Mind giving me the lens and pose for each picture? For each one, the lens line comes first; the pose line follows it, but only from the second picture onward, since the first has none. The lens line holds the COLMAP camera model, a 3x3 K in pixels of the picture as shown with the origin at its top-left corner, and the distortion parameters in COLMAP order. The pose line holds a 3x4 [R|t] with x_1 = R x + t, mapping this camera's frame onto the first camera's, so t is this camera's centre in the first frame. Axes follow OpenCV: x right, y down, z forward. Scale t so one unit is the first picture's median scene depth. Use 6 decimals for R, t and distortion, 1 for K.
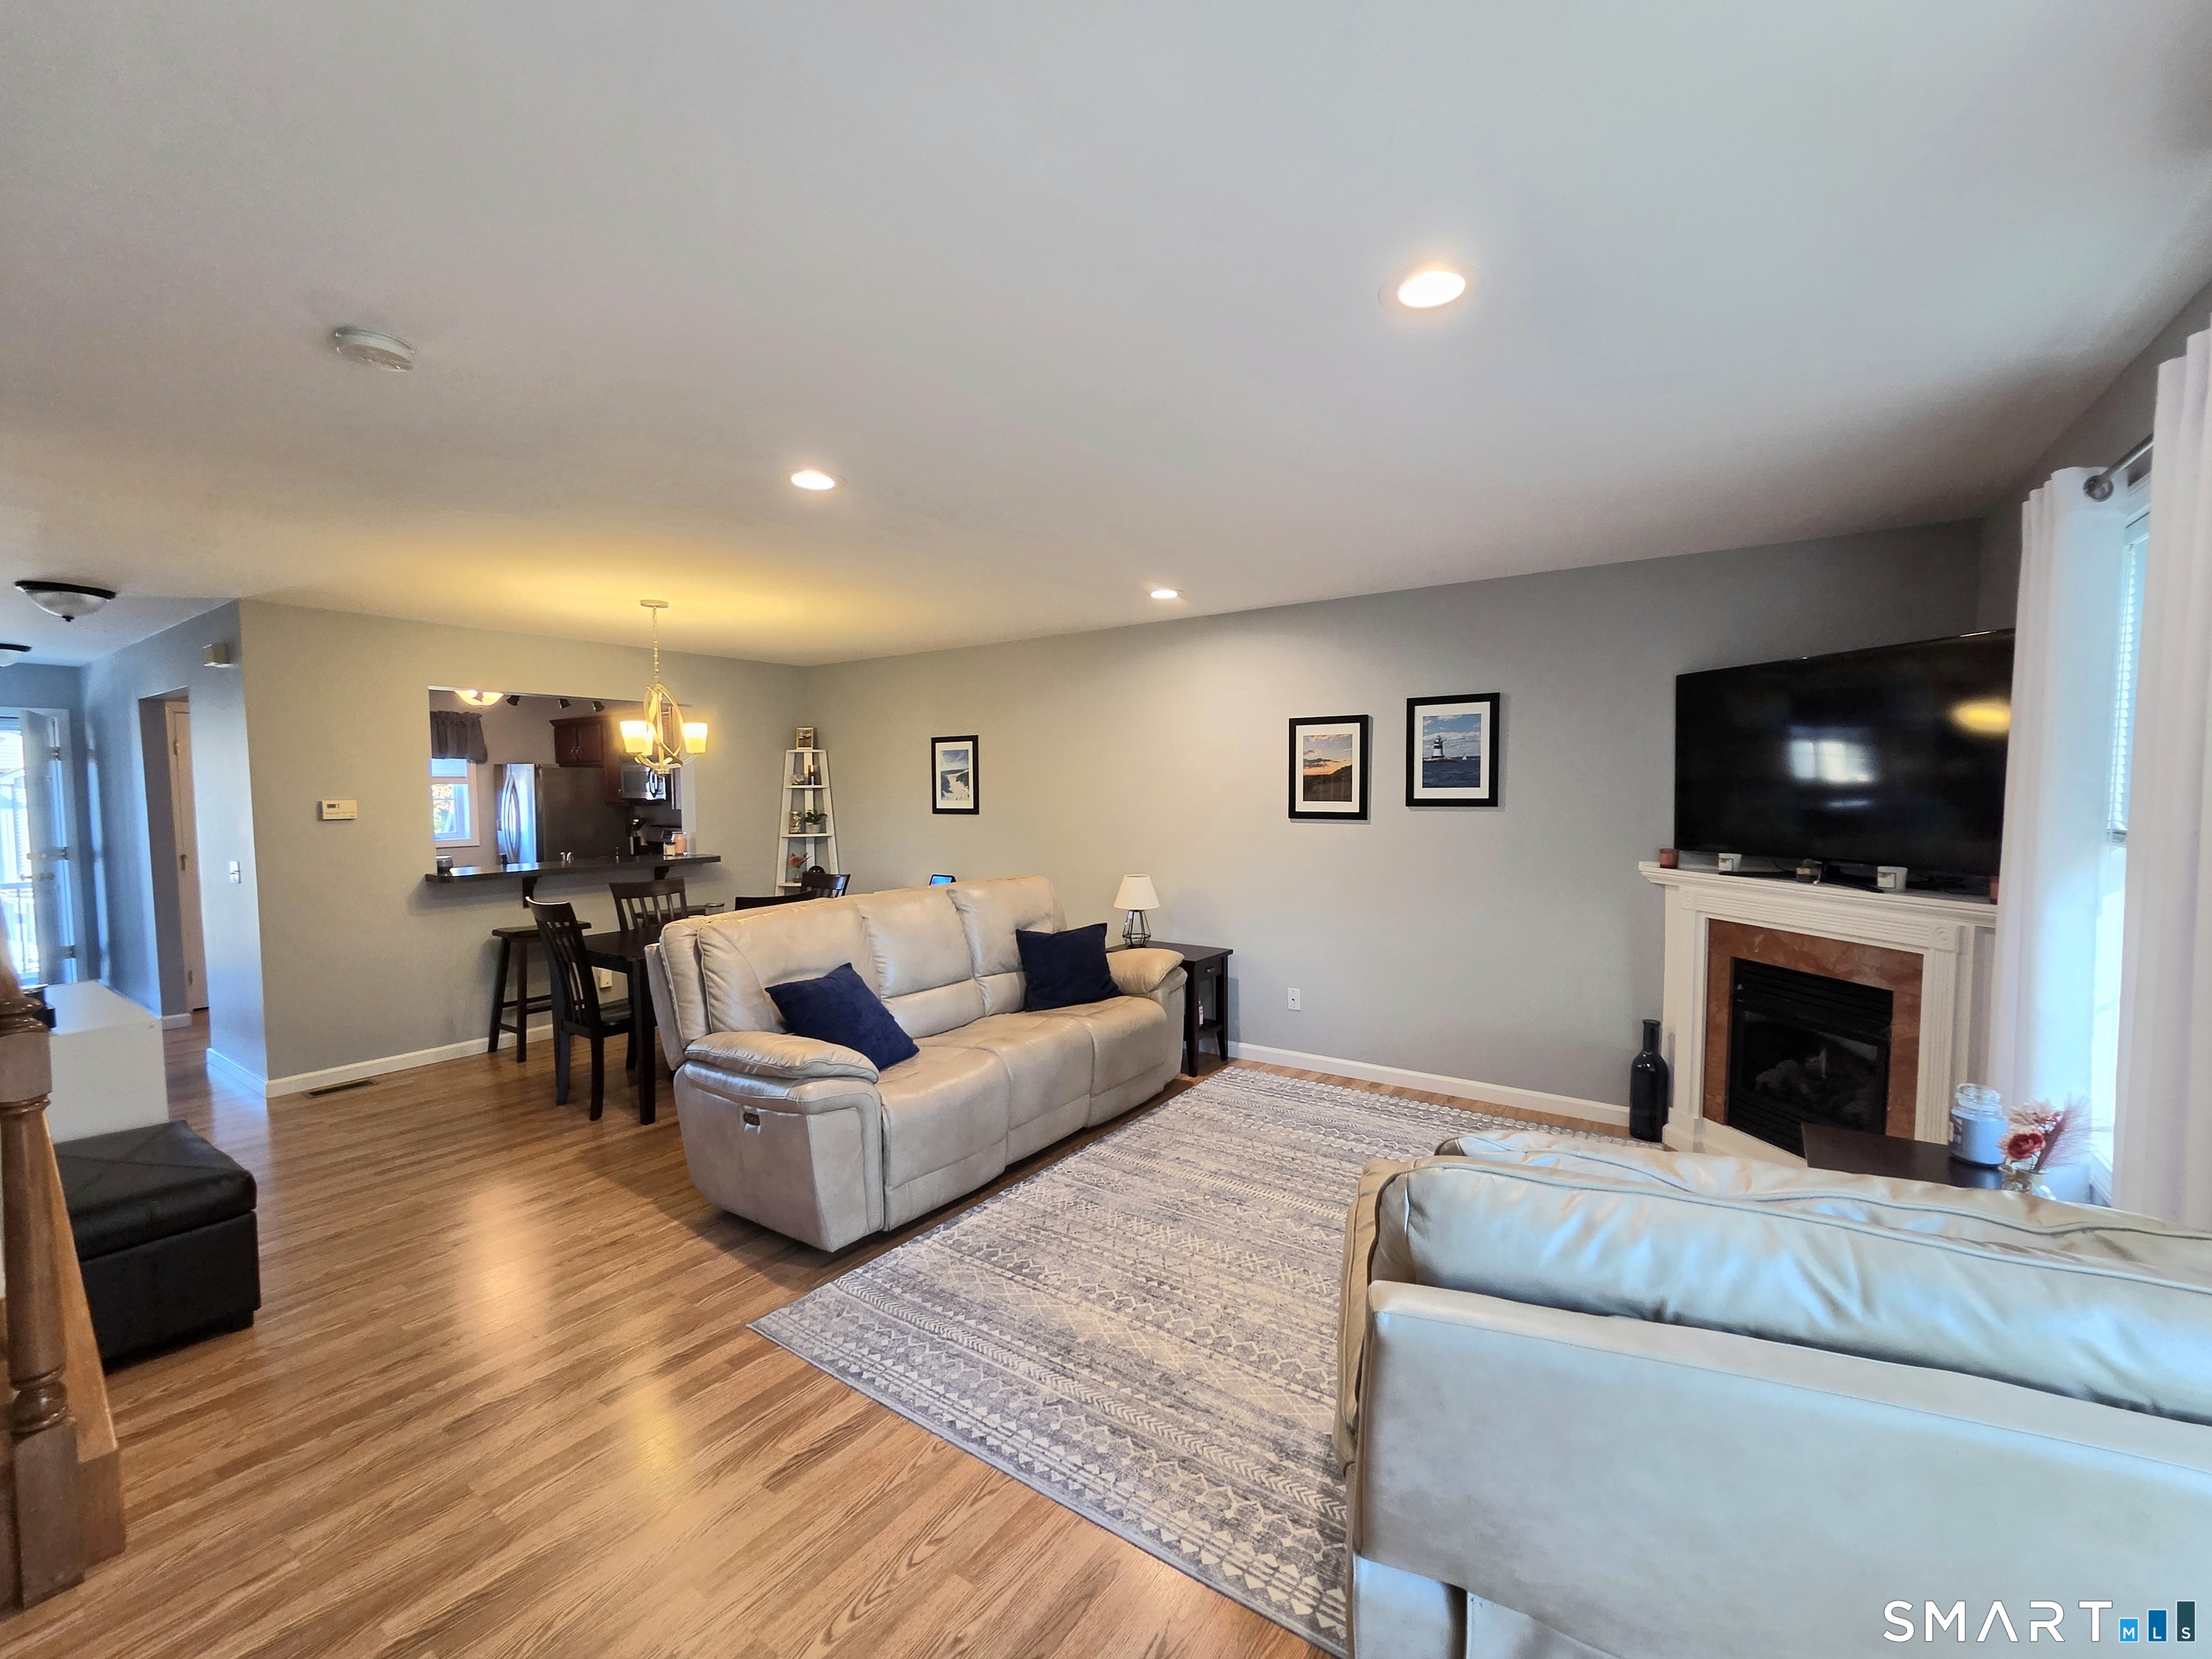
lens RADIAL K [[920.7, 0, 1110.9], [0, 920.7, 837.5], [0, 0, 1]] dist [-0.013022, 0.004021]
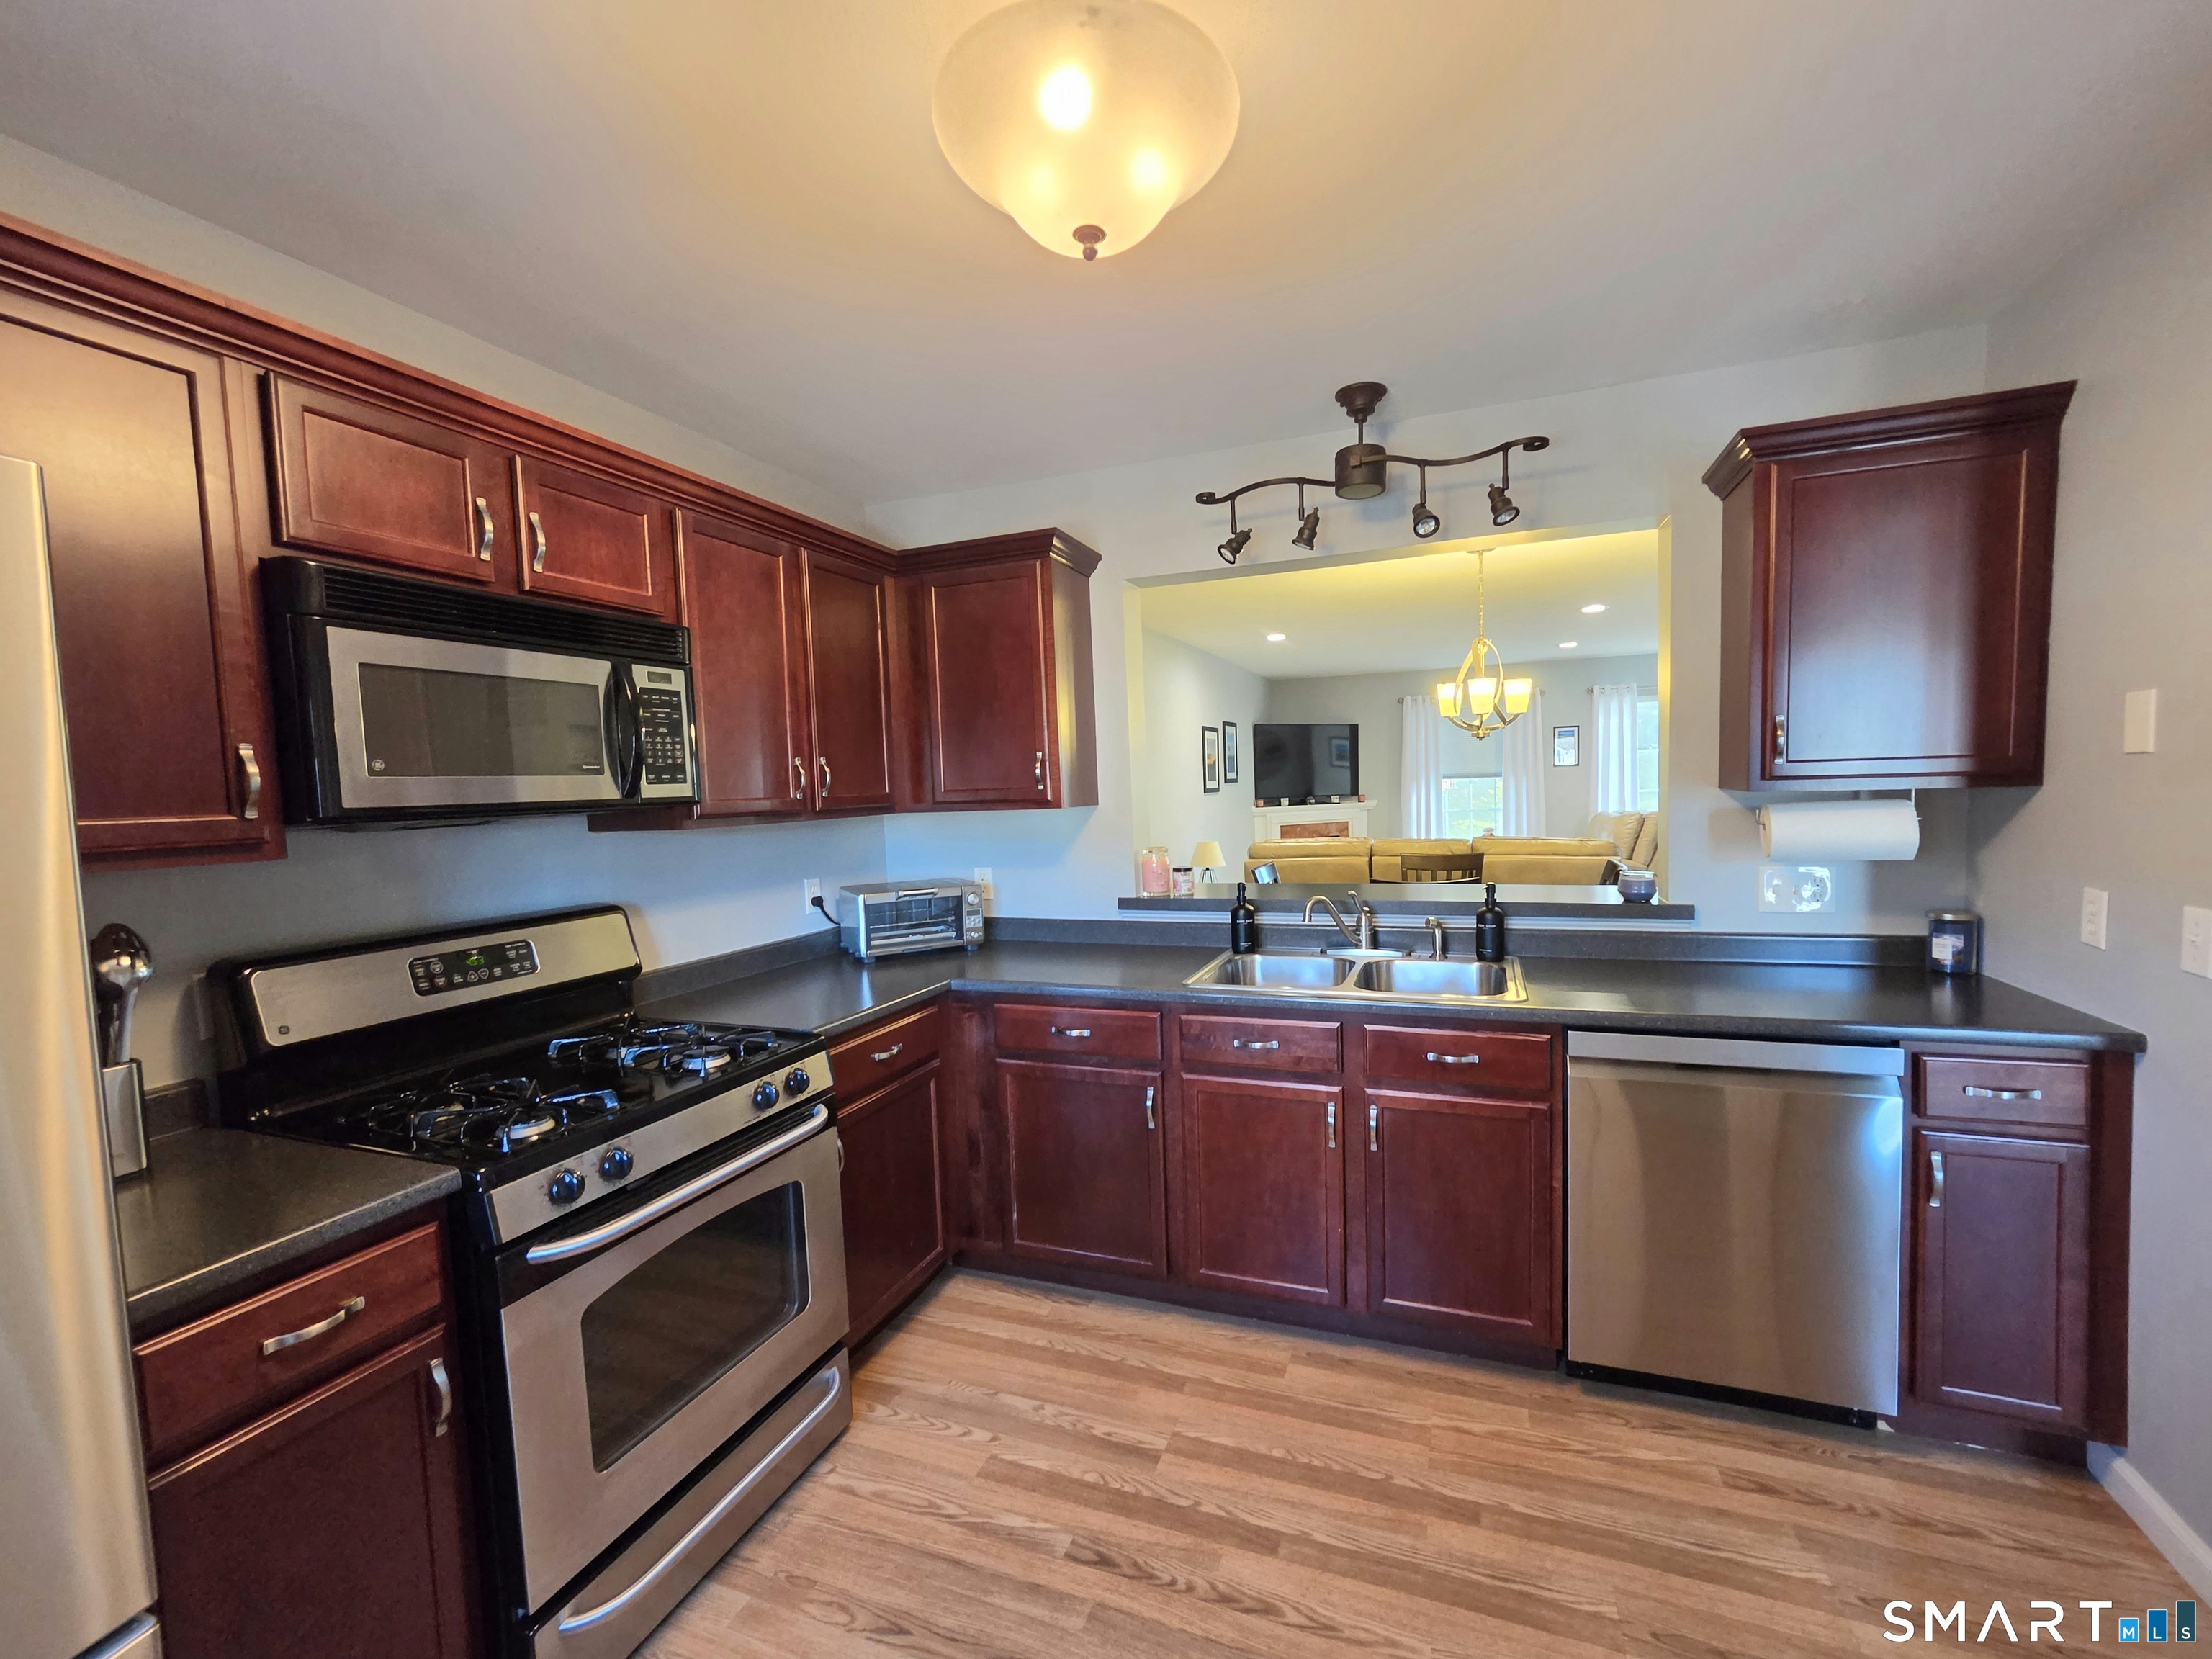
lens RADIAL K [[921.5, 0, 1119.3], [0, 921.5, 836.4], [0, 0, 1]] dist [-0.002860, 0.000446]
pose [[-0.227441, -0.046160, 0.972697, -1.319352], [0.085600, 0.994061, 0.067190, -0.067816], [-0.970022, 0.098545, -0.222139, 1.591578]]
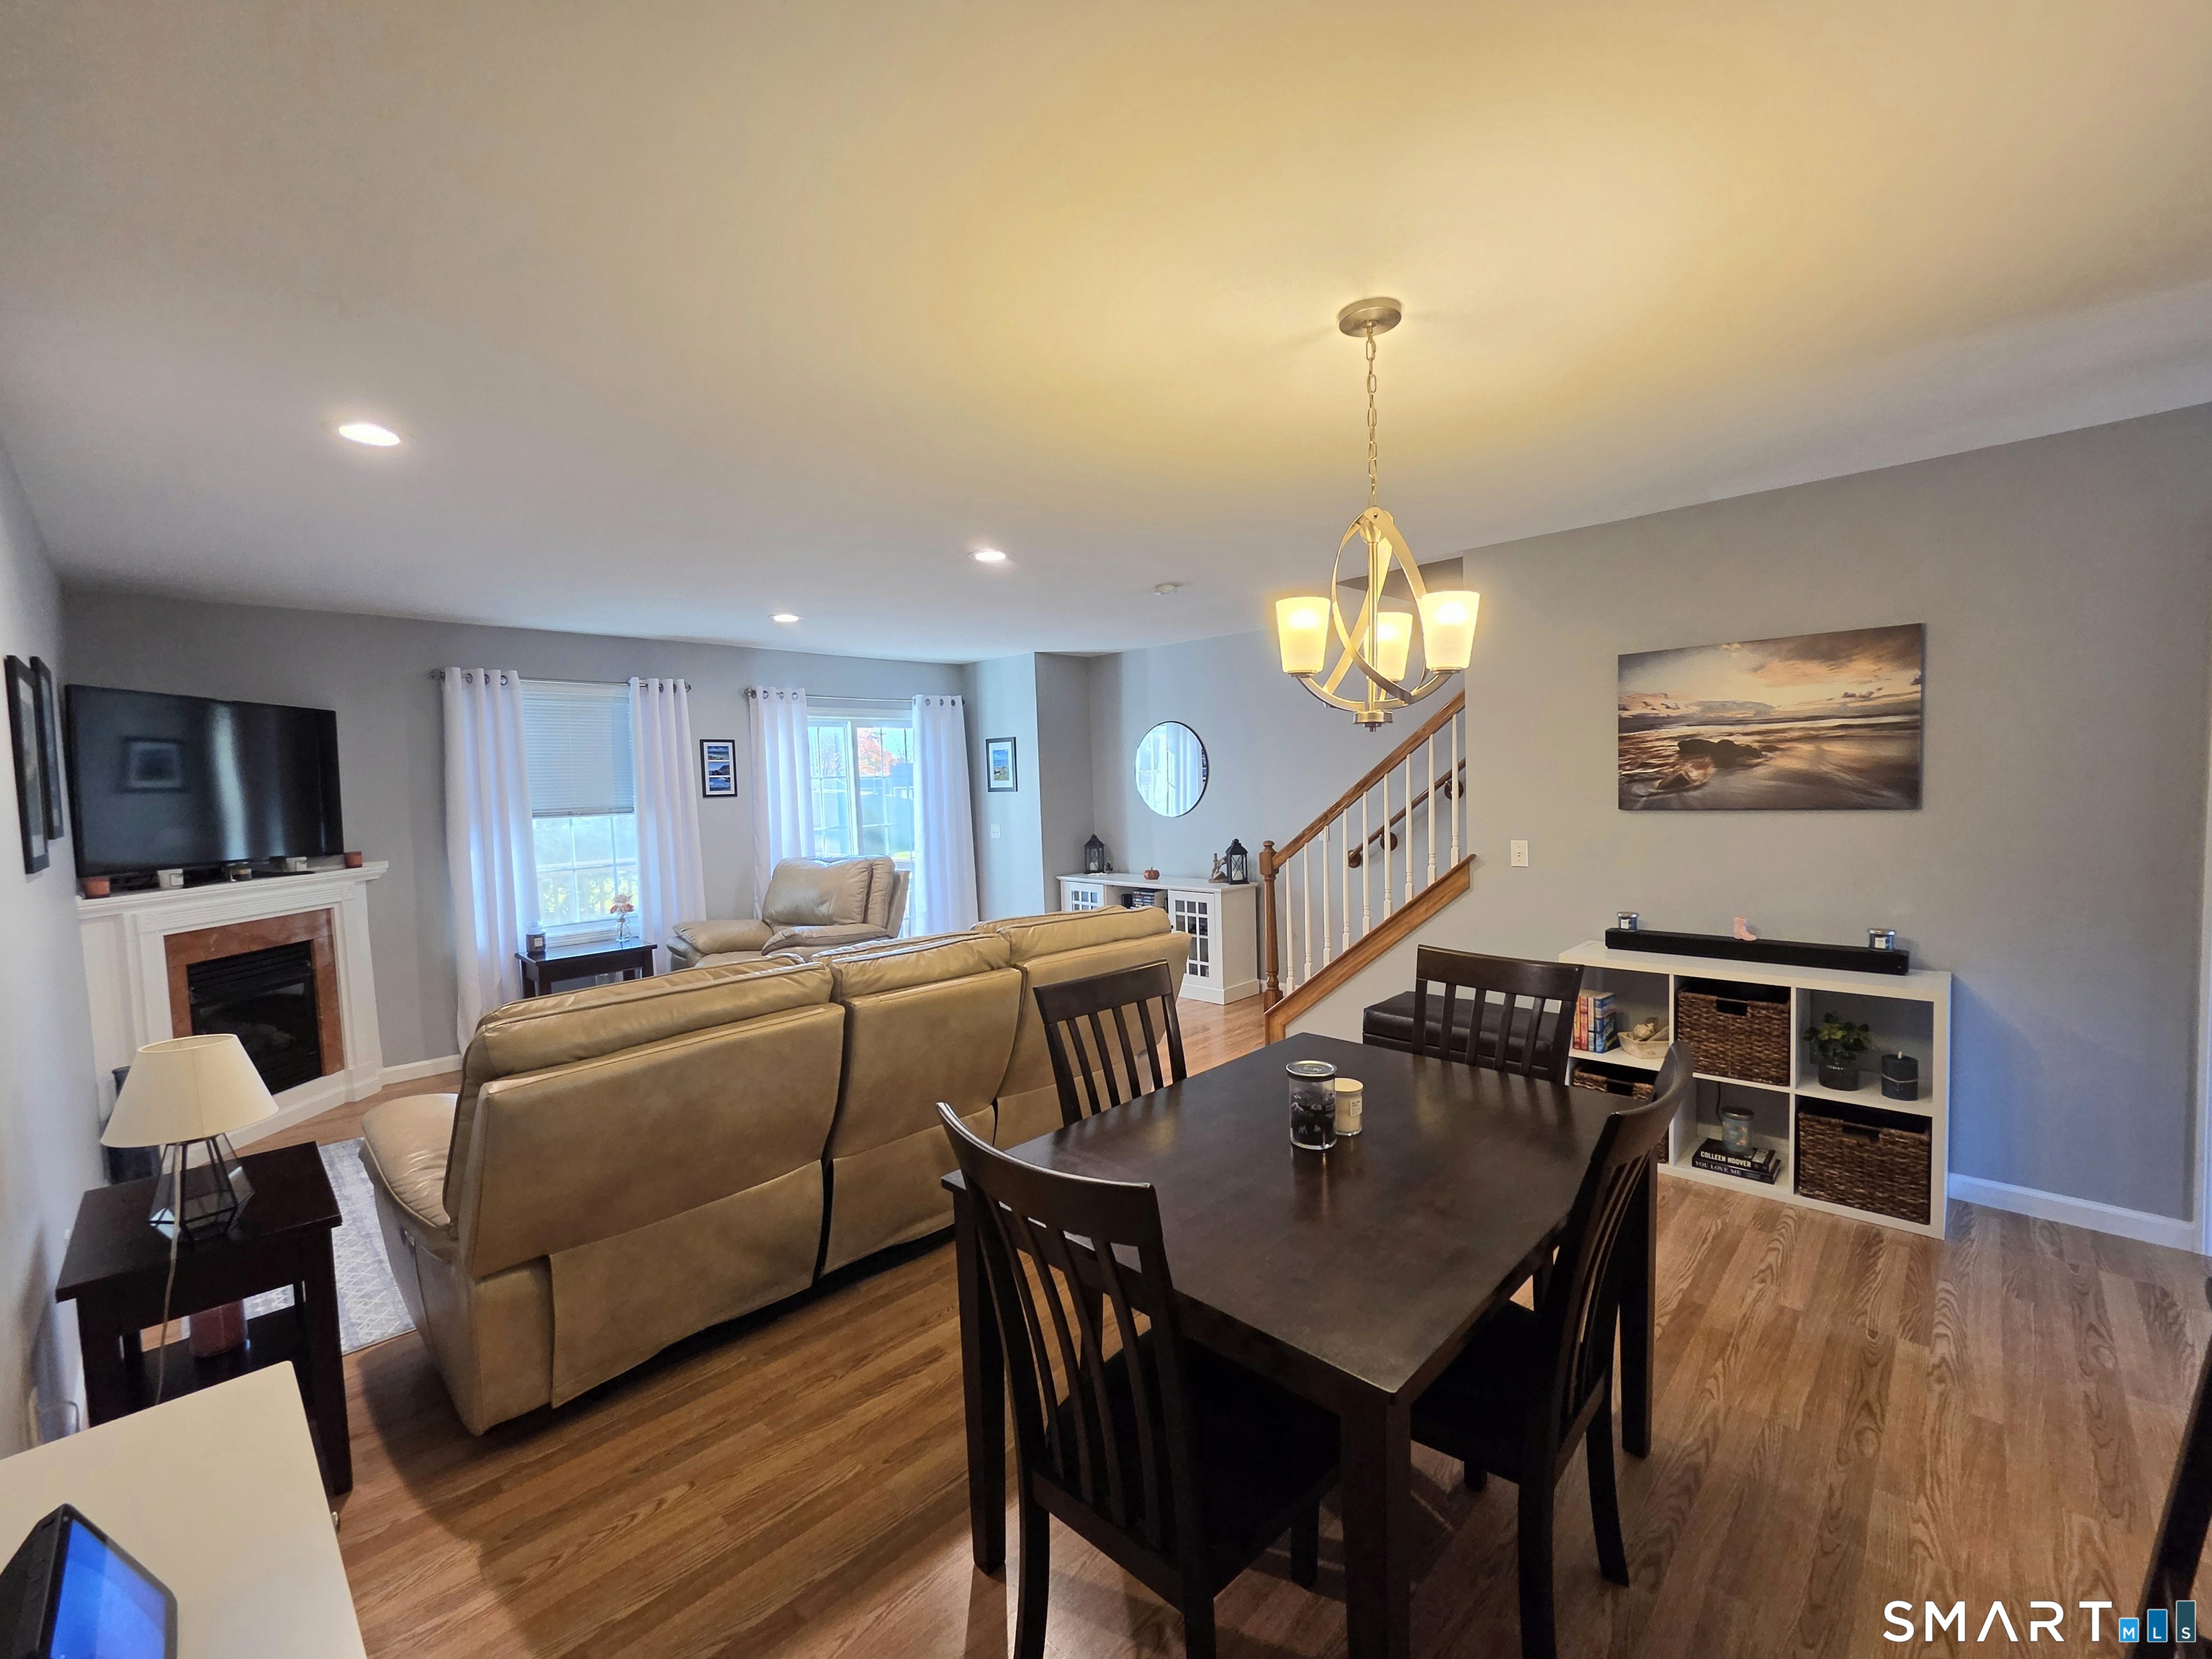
lens RADIAL K [[917.3, 0, 1121.5], [0, 917.3, 833.1], [0, 0, 1]] dist [-0.001221, -0.000054]
pose [[-0.987405, 0.026146, 0.156040, -0.449346], [0.043900, 0.992801, 0.111443, -0.073531], [-0.152002, 0.116889, -0.981444, 1.478359]]
